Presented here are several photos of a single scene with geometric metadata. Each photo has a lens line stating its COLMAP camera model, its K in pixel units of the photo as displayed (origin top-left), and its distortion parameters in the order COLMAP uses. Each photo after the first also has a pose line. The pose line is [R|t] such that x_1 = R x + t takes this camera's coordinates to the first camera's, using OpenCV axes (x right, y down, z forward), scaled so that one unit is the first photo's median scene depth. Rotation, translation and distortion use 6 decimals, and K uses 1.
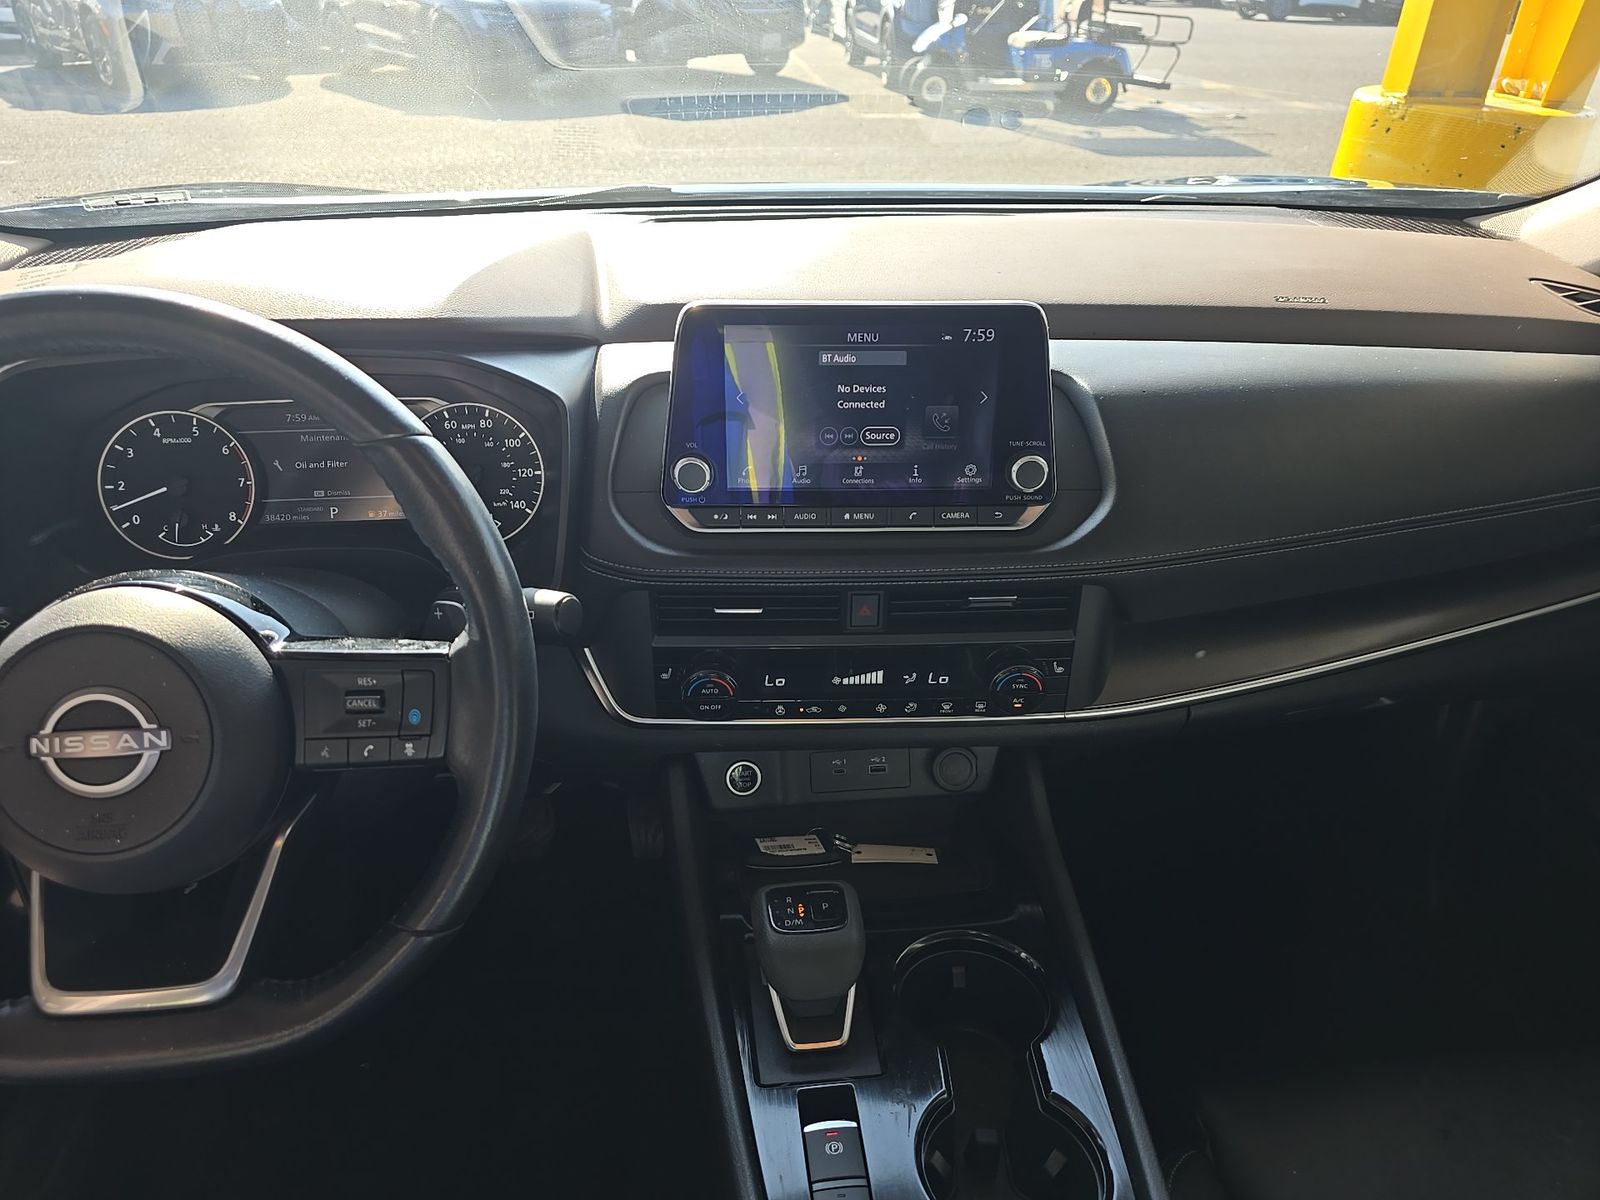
lens RADIAL K [[1083.4, 0, 785.9], [0, 1083.4, 608.5], [0, 0, 1]] dist [0.047294, -0.036300]
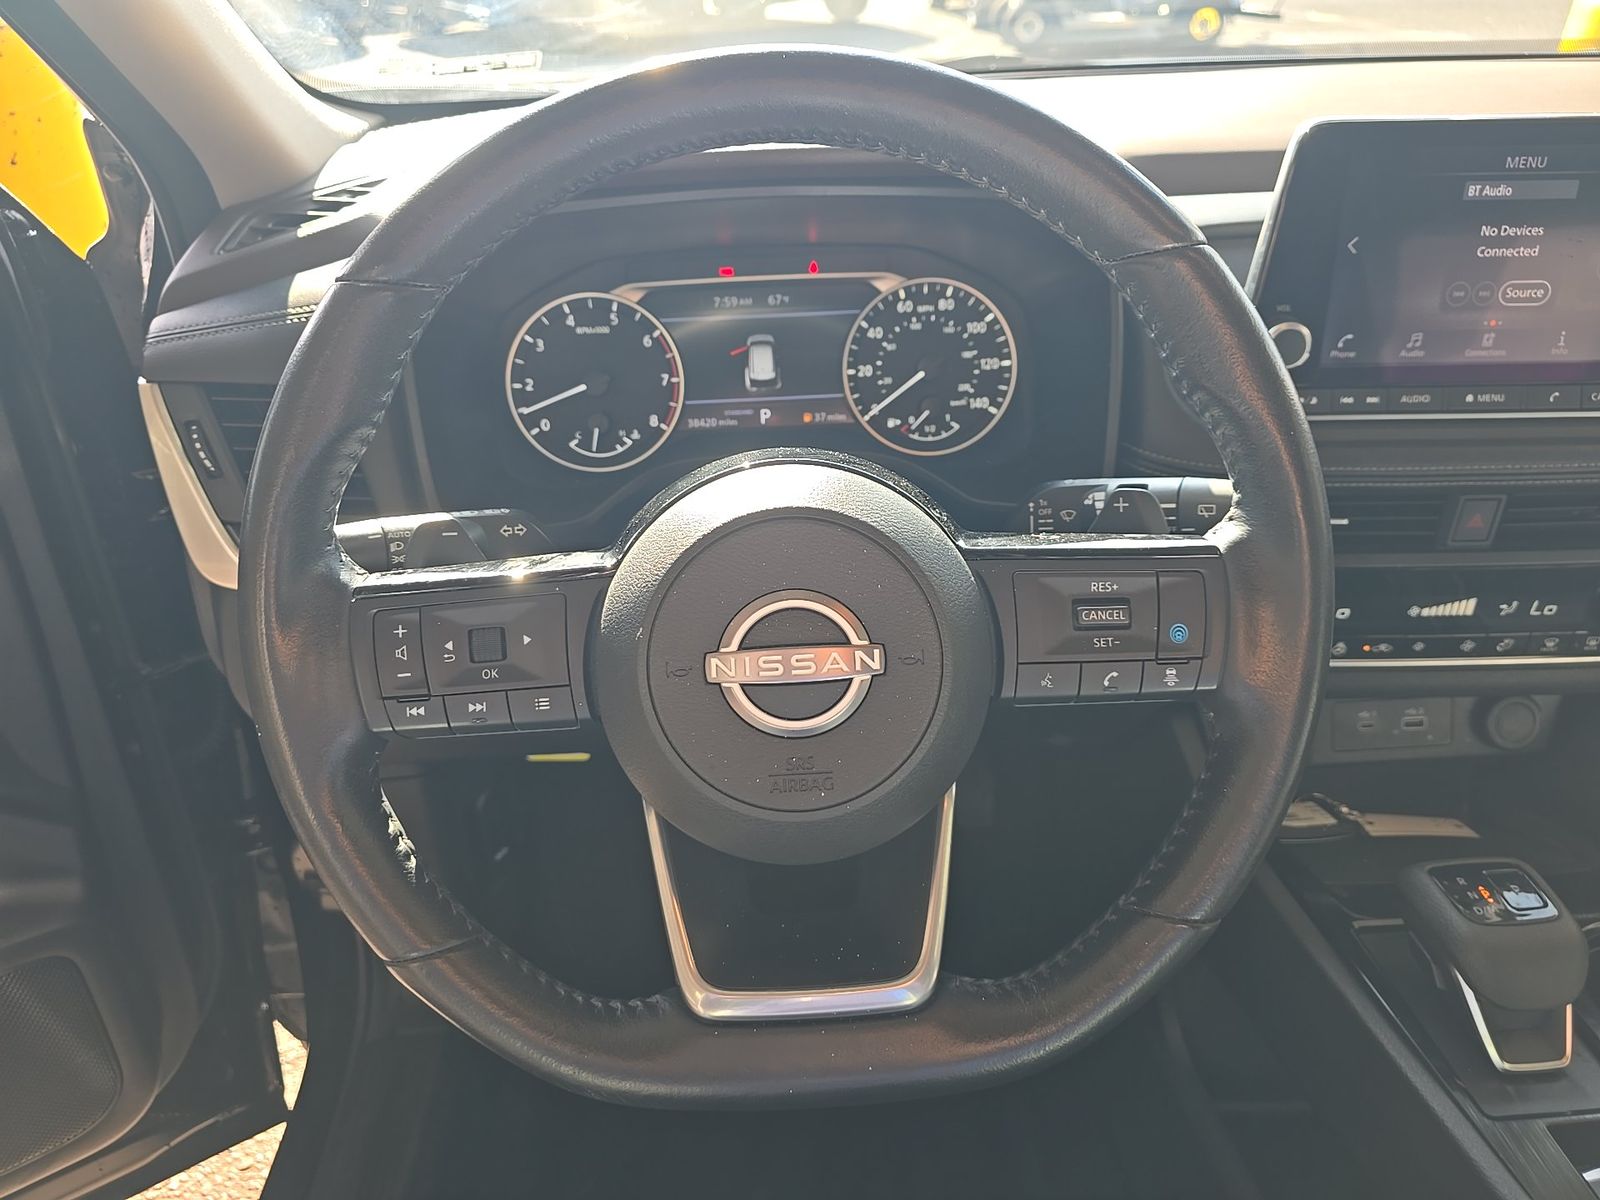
lens RADIAL K [[1083.4, 0, 761.1], [0, 1083.4, 608.6], [0, 0, 1]] dist [0.047294, -0.036300]
pose [[0.998502, -0.001884, -0.054675, -0.388734], [0.003378, 0.999623, 0.027246, 0.040815], [0.054603, -0.027390, 0.998132, 0.163506]]
